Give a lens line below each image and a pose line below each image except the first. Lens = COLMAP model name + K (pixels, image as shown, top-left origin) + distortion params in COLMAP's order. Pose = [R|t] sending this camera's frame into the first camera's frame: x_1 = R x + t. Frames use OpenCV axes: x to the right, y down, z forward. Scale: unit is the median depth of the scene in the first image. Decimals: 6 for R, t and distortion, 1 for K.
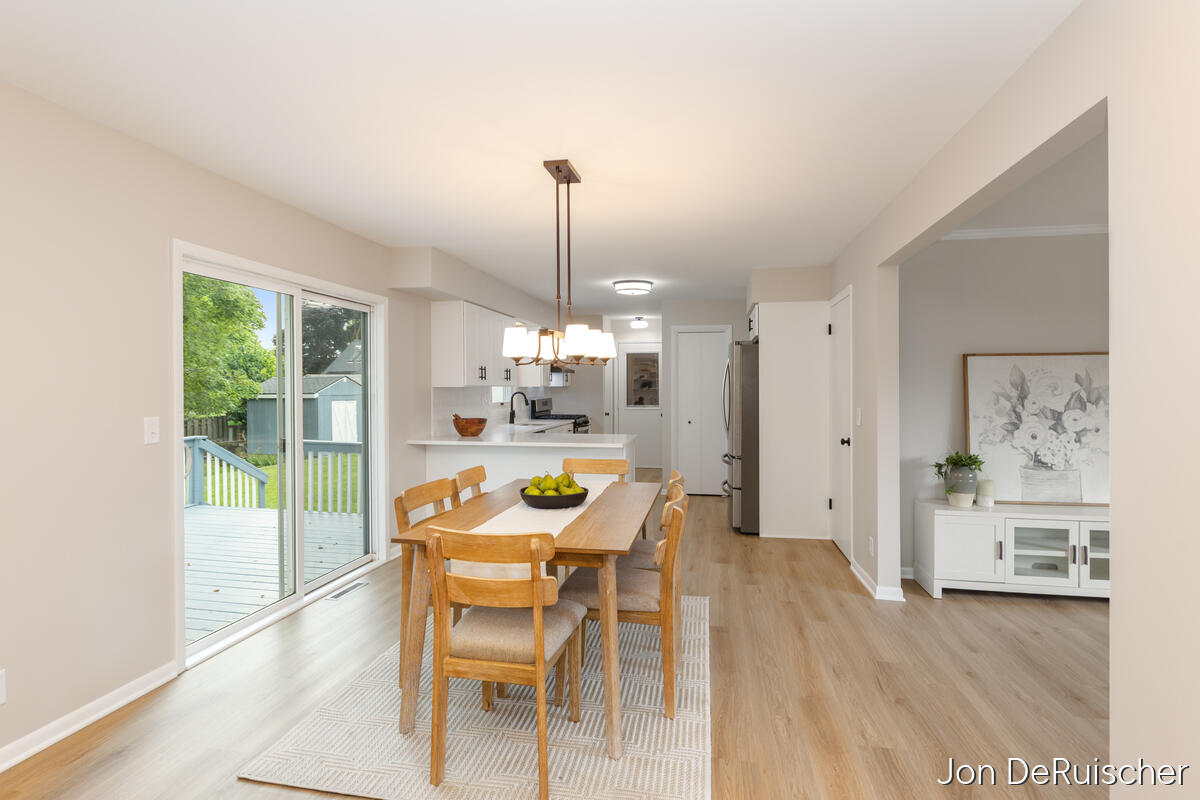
lens RADIAL K [[604.0, 0, 600.2], [0, 604.0, 382.8], [0, 0, 1]] dist [0.000585, -0.000224]
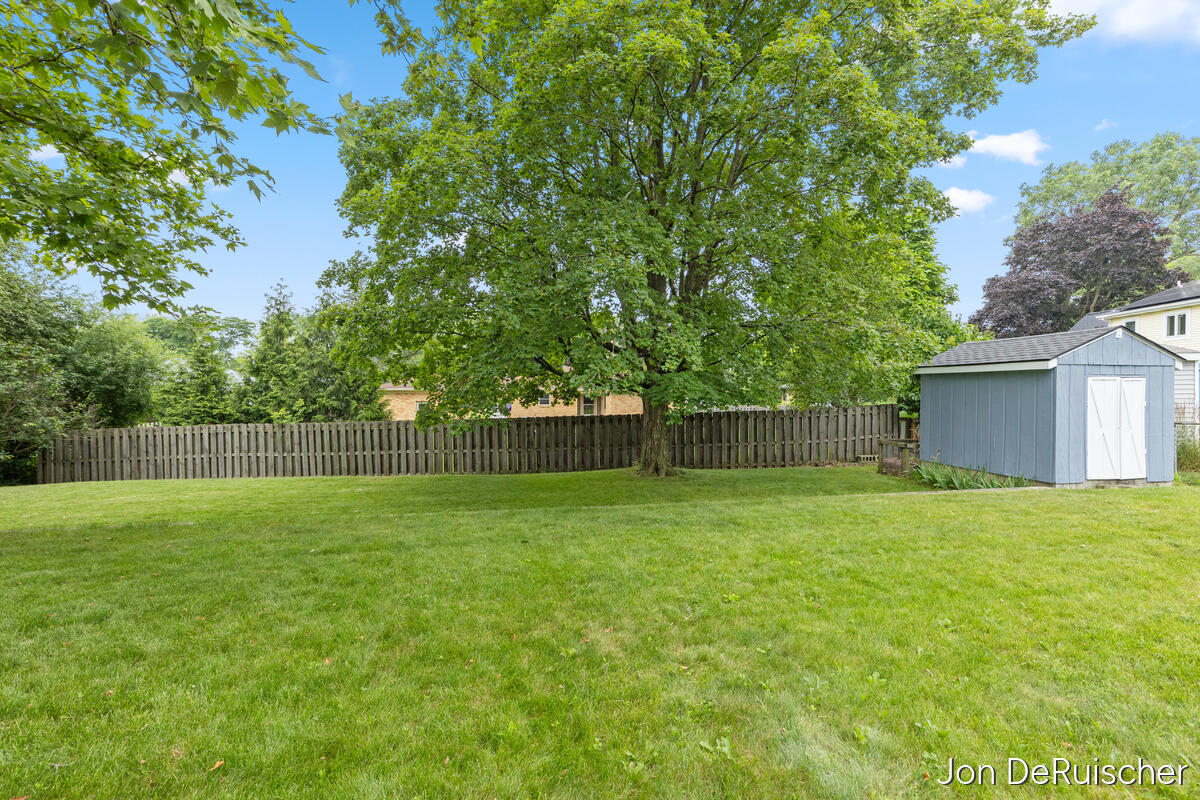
lens RADIAL K [[541.1, 0, 598.1], [0, 541.1, 396.1], [0, 0, 1]] dist [0.001450, 0.000529]
pose [[0.454350, 0.014984, -0.890697, -0.195315], [0.004093, 0.999813, 0.018908, 0.030987], [0.890814, -0.012236, 0.454204, 0.372289]]
